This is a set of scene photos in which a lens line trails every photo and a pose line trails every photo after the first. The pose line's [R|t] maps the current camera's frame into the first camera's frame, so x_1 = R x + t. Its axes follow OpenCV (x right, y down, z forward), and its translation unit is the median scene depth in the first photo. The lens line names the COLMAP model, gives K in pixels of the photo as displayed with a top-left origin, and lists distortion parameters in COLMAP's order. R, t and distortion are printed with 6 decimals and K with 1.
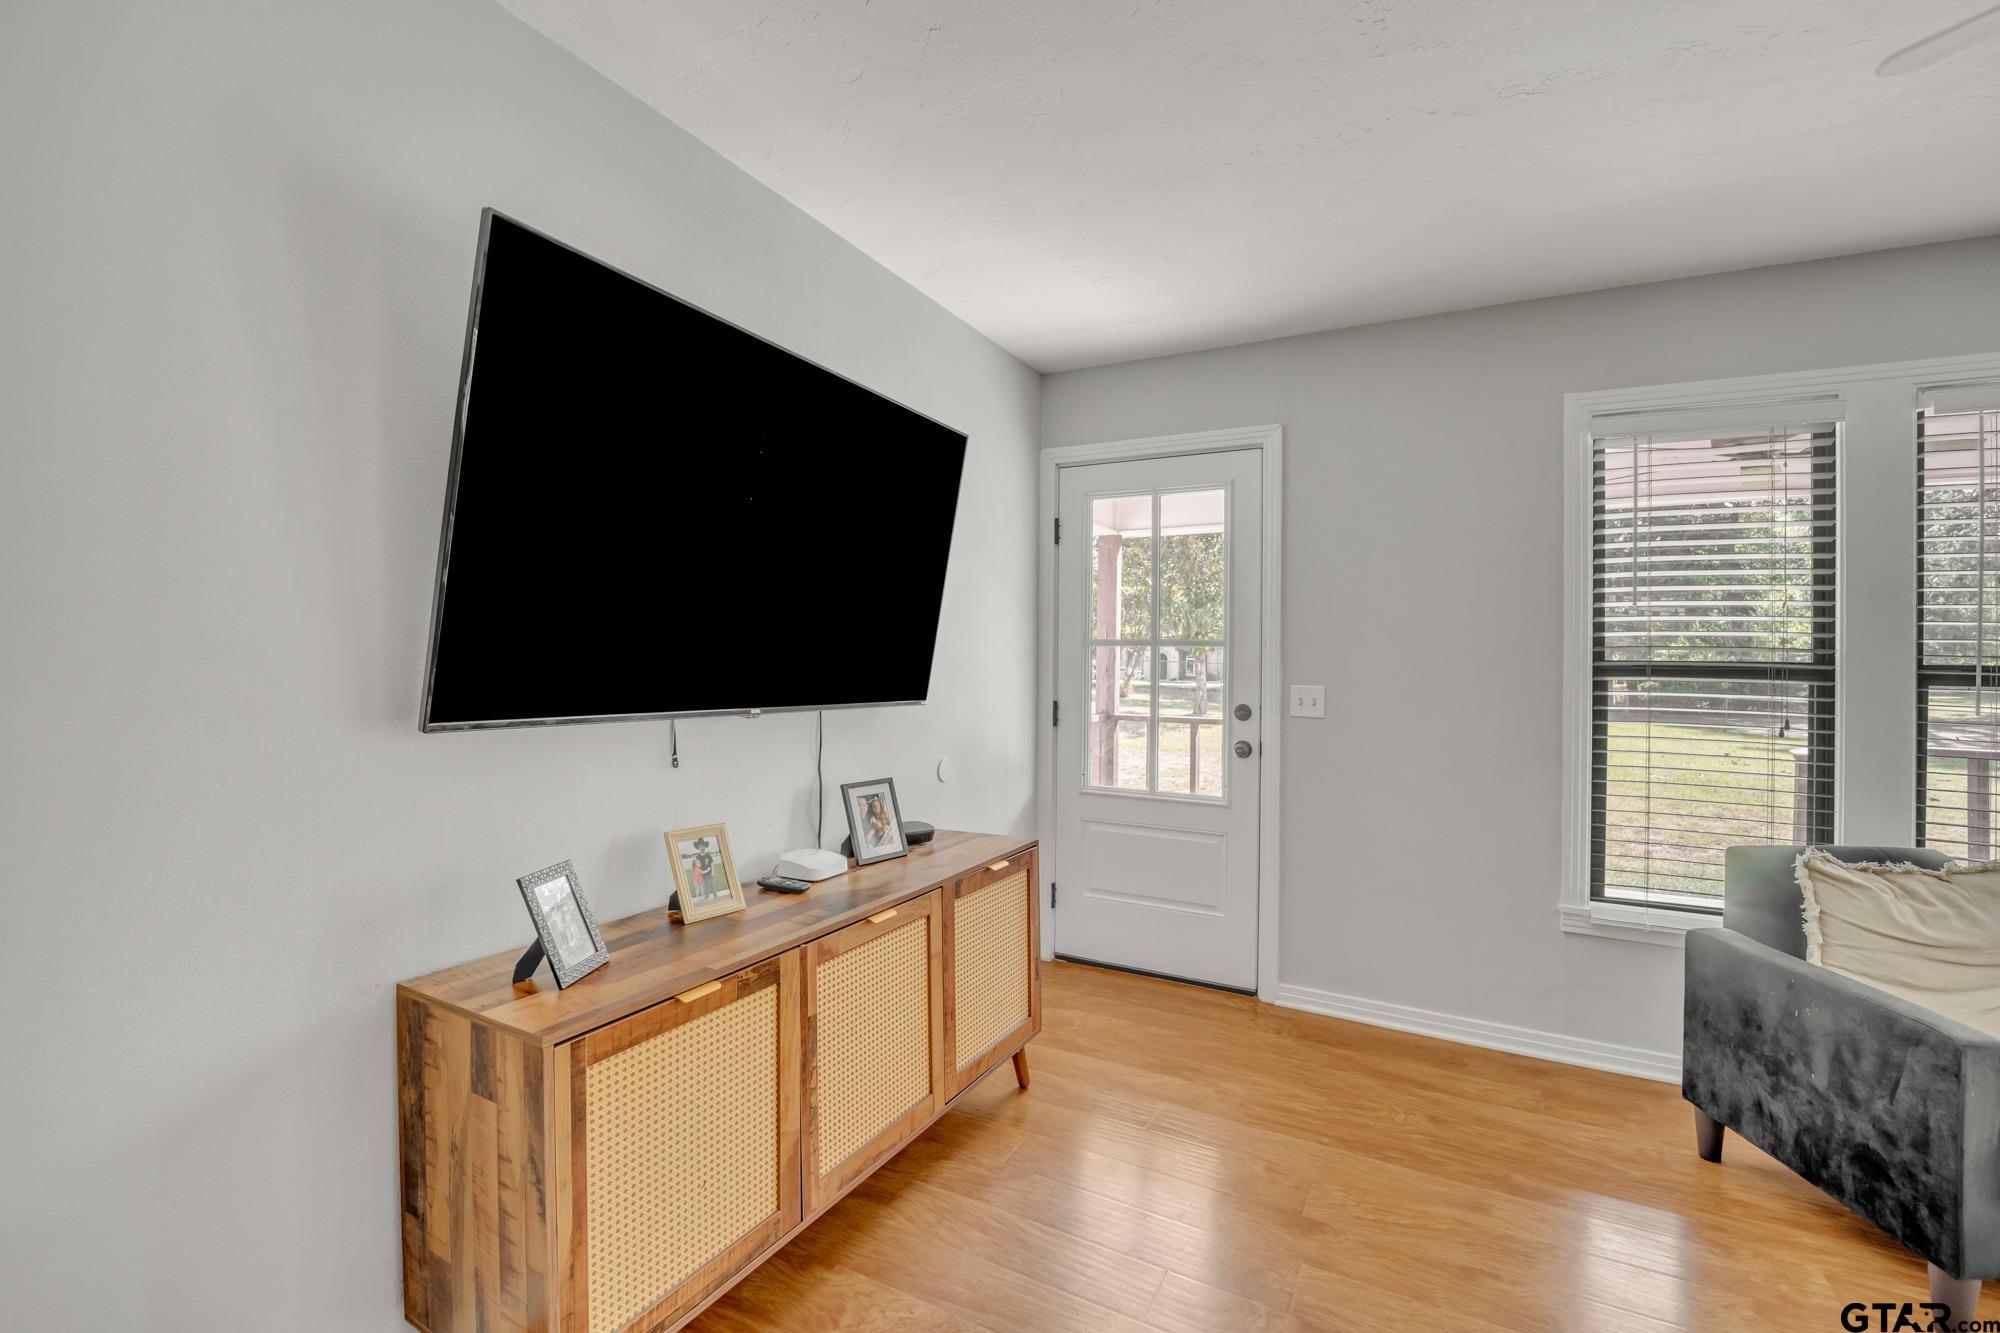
lens RADIAL K [[817.9, 0, 985.4], [0, 817.9, 657.0], [0, 0, 1]] dist [-0.025006, -0.000504]
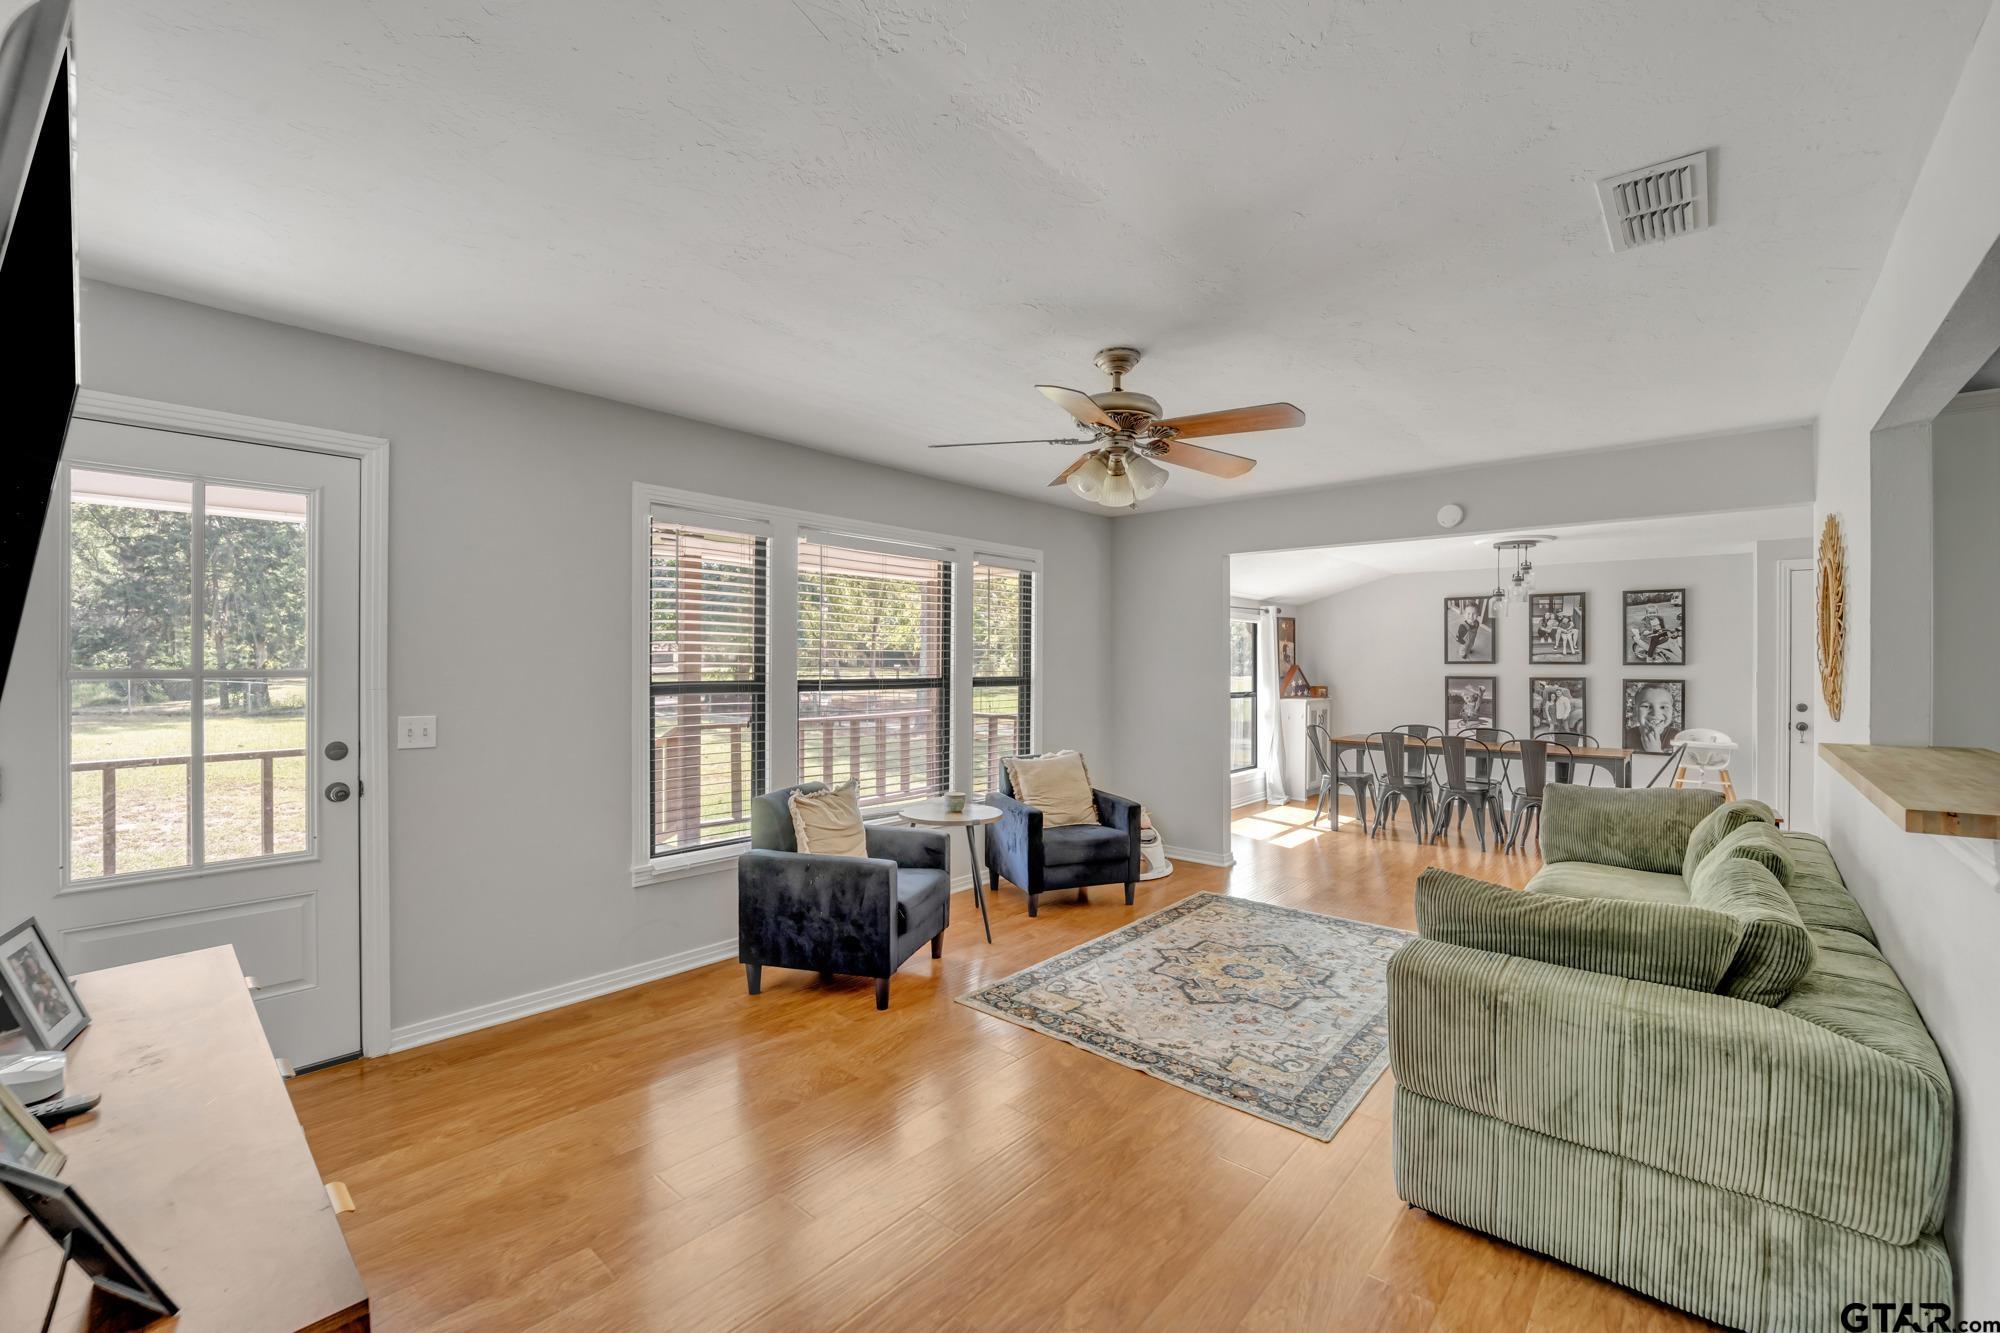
lens RADIAL K [[817.9, 0, 1021.8], [0, 817.9, 659.2], [0, 0, 1]] dist [-0.025006, -0.000504]
pose [[0.207433, -0.009182, 0.978206, -0.505075], [-0.004795, 0.999934, 0.010403, -0.058348], [-0.978237, -0.006849, 0.207376, 0.109282]]
